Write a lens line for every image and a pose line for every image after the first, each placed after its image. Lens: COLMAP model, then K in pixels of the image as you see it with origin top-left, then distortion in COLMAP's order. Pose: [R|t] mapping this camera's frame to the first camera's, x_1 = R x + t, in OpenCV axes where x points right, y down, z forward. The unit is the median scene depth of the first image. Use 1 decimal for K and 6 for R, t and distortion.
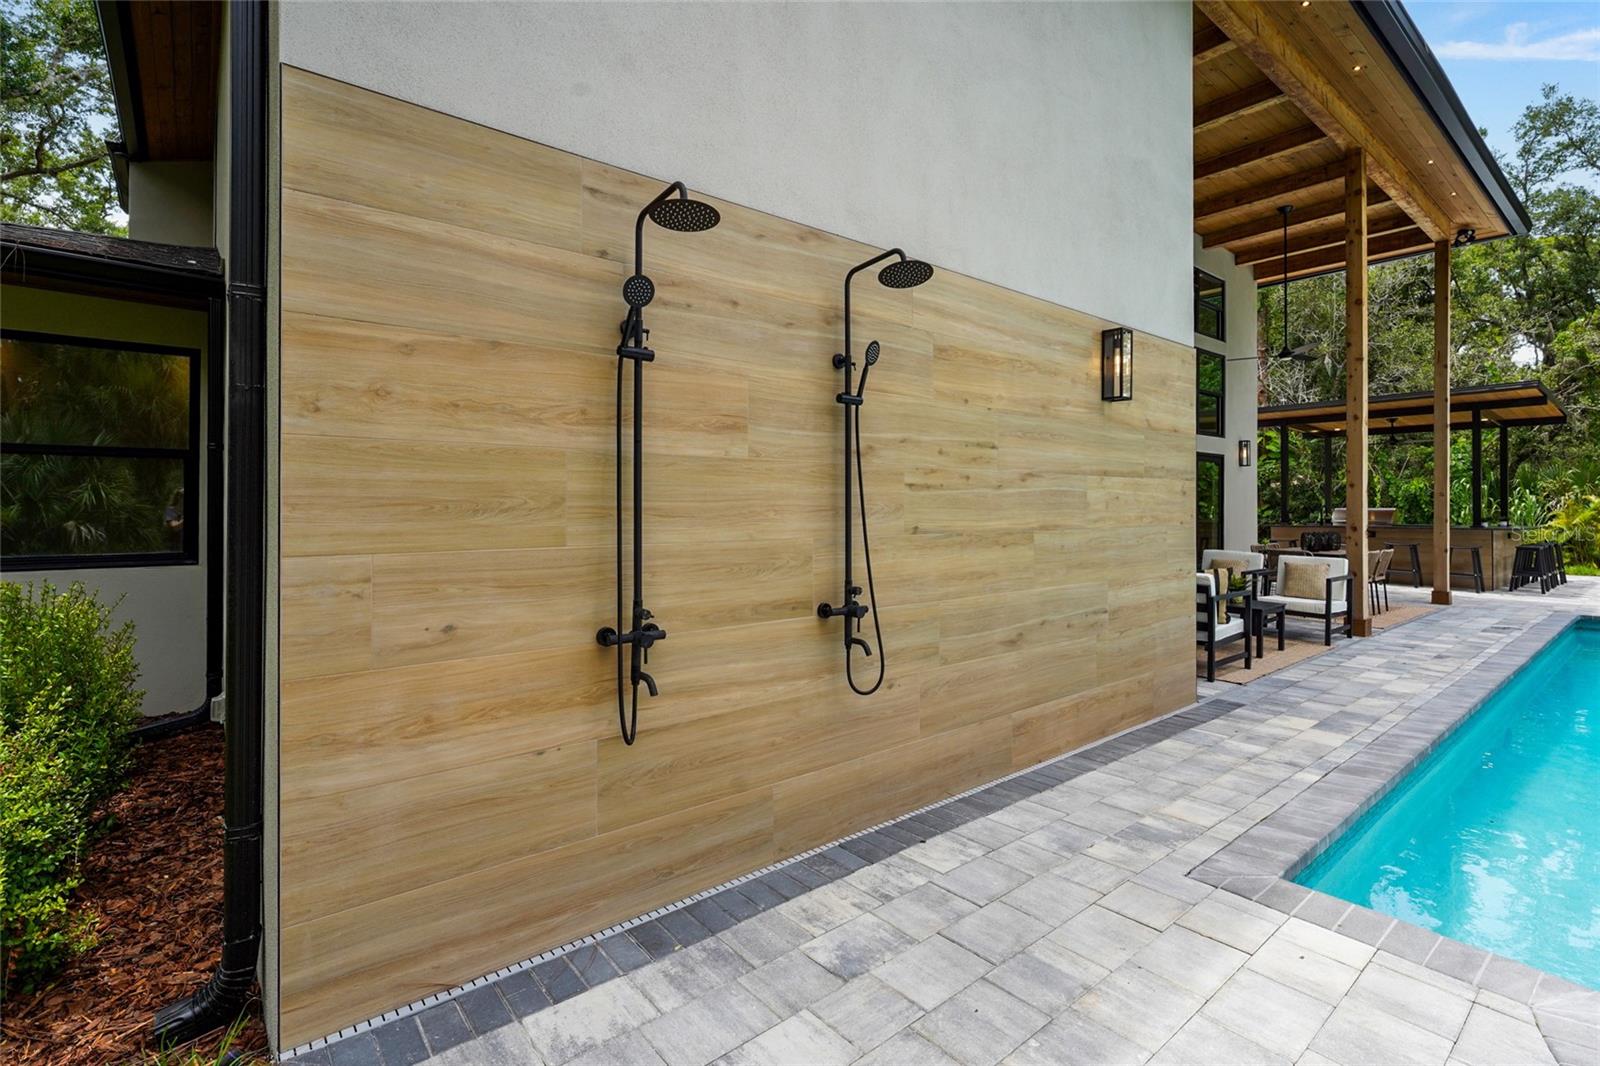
lens RADIAL K [[733.9, 0, 805.9], [0, 733.9, 509.9], [0, 0, 1]] dist [0.000414, 0.000107]
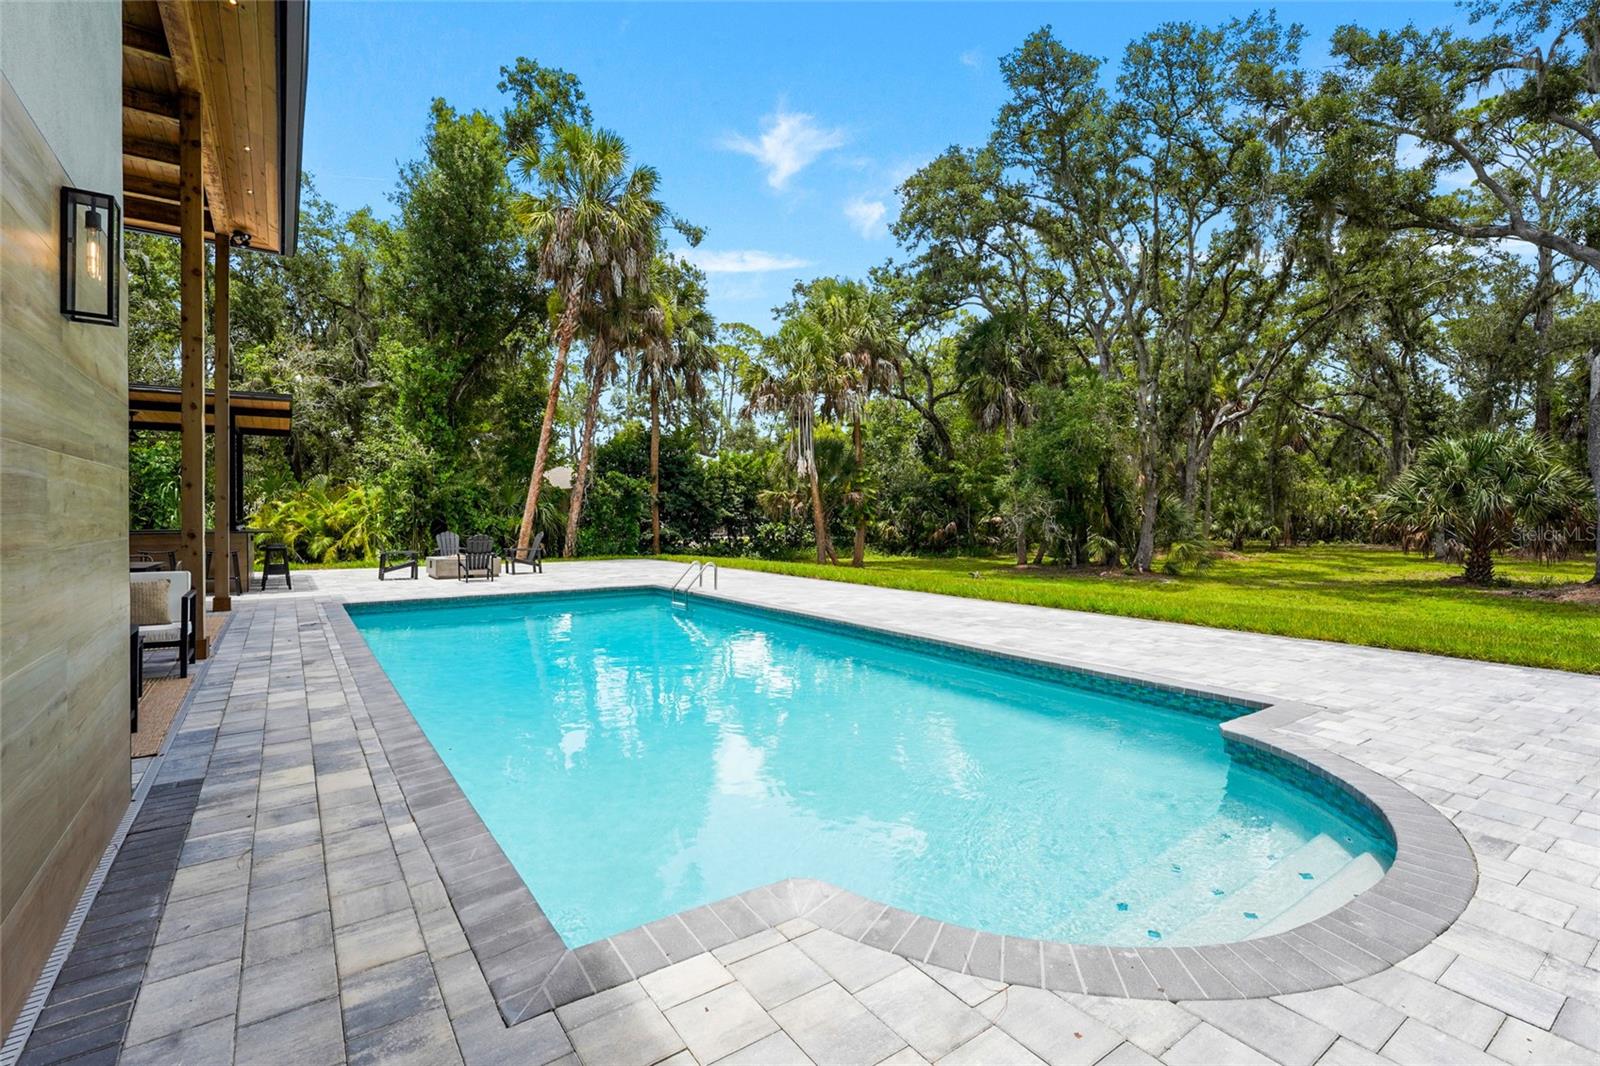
lens RADIAL K [[732.0, 0, 804.1], [0, 732.0, 518.2], [0, 0, 1]] dist [0.000026, -0.000070]
pose [[0.070637, -0.008041, 0.997470, -0.130650], [0.001877, 0.999967, 0.007928, -0.000561], [-0.997500, 0.001313, 0.070650, 0.512410]]
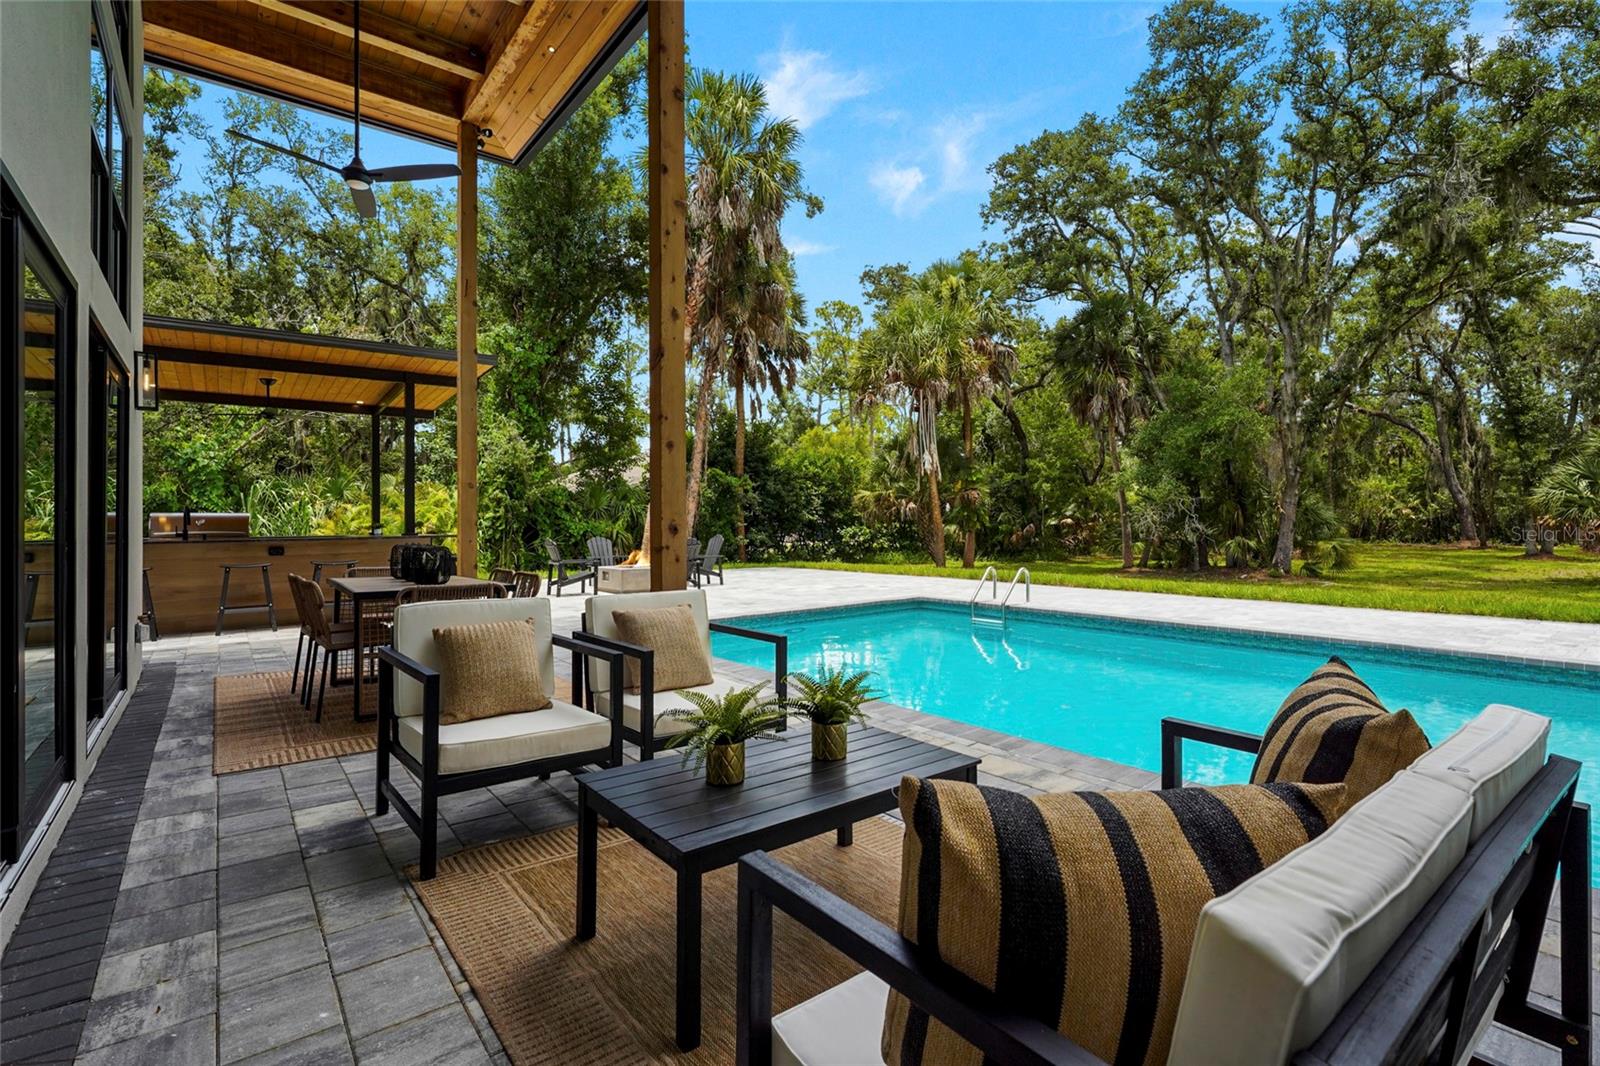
lens RADIAL K [[740.2, 0, 801.0], [0, 740.2, 514.2], [0, 0, 1]] dist [-0.001364, 0.000337]
pose [[0.013876, 0.007547, 0.999875, 0.477389], [0.011407, 0.999905, -0.007705, 0.048218], [-0.999839, 0.011512, 0.013789, 2.095040]]
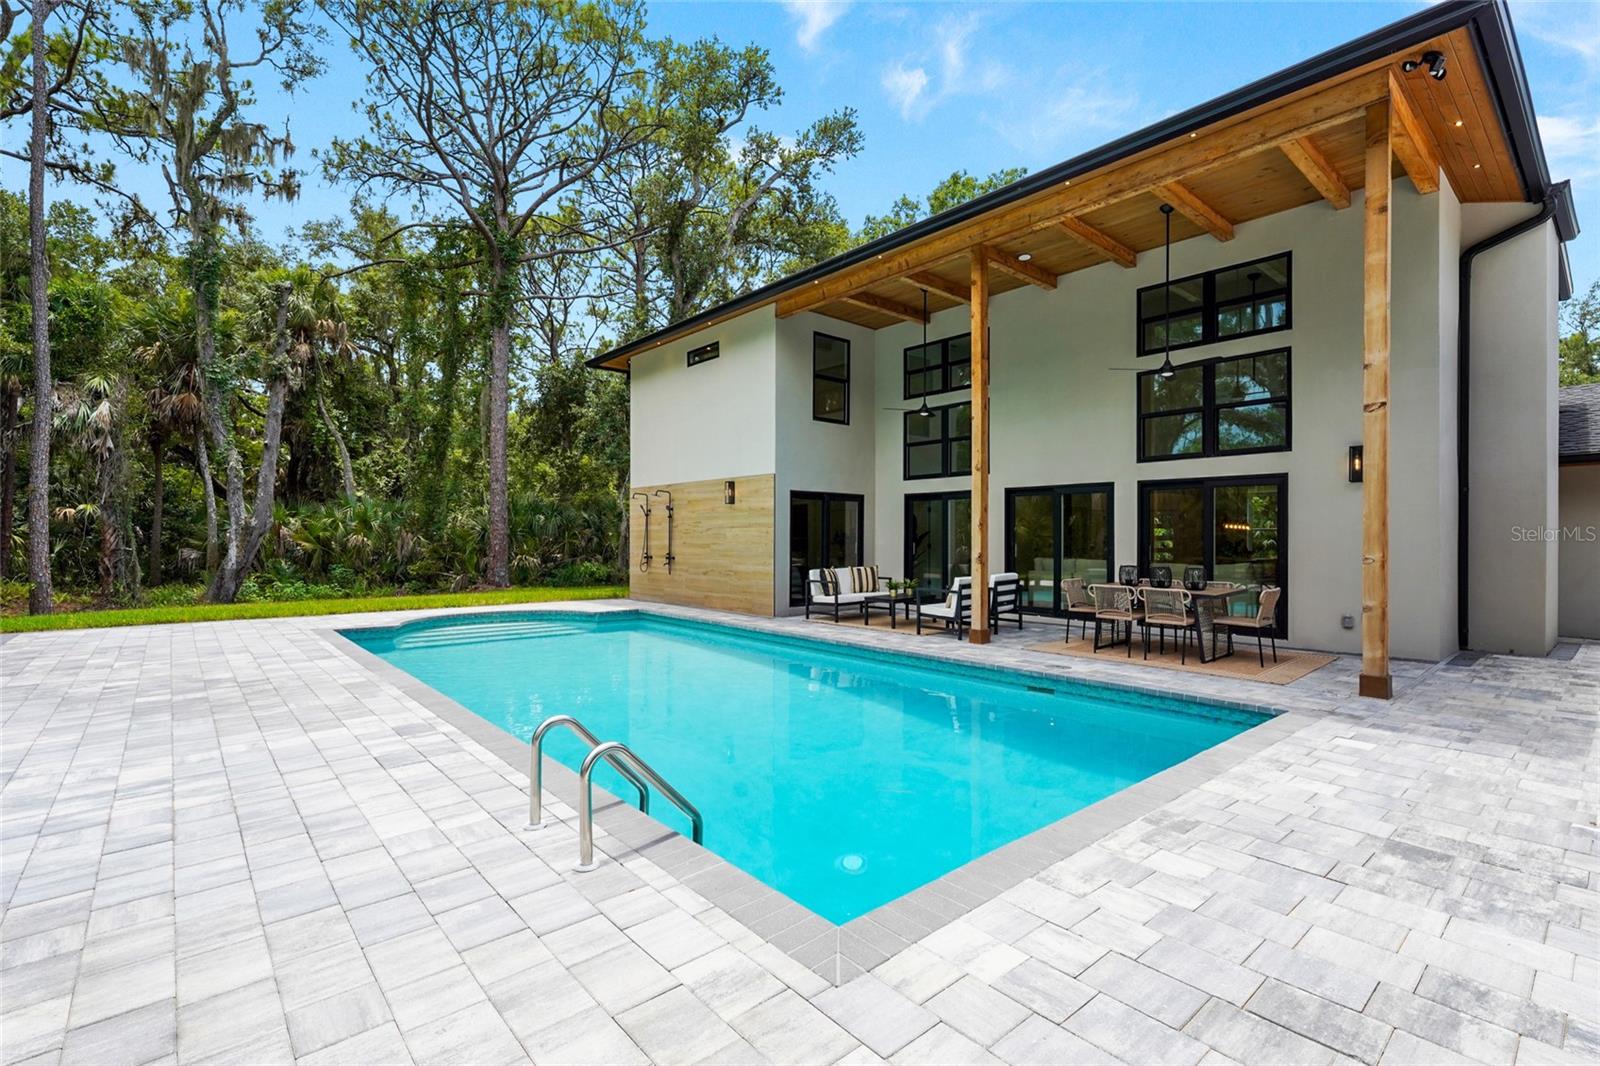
lens RADIAL K [[732.3, 0, 810.0], [0, 732.3, 529.2], [0, 0, 1]] dist [-0.002545, -0.000101]
pose [[0.032841, -0.011743, -0.999392, 4.513884], [-0.004417, 0.999920, -0.011894, -0.006401], [0.999451, 0.004805, 0.032786, 1.568117]]
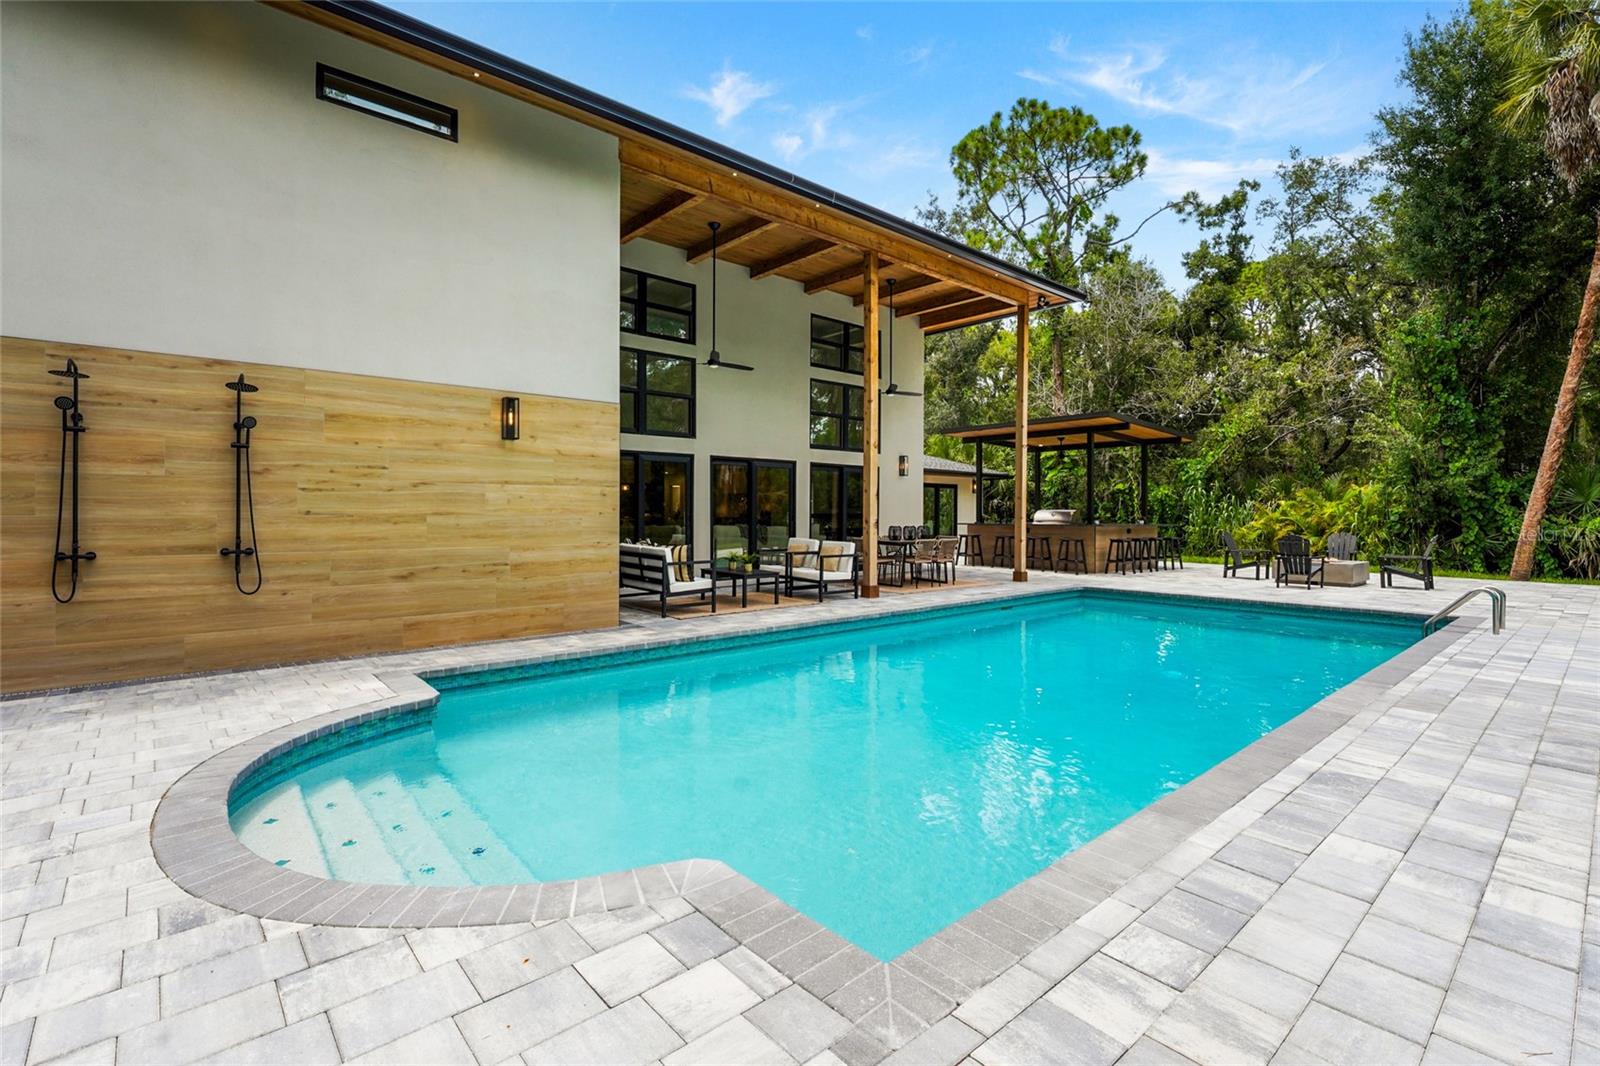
lens RADIAL K [[732.0, 0, 804.1], [0, 732.0, 518.2], [0, 0, 1]] dist [0.000026, -0.000070]
pose [[0.999067, 0.002415, 0.043129, 1.301370], [-0.002663, 0.999980, 0.005697, 0.026446], [-0.043115, -0.005806, 0.999053, -0.906255]]
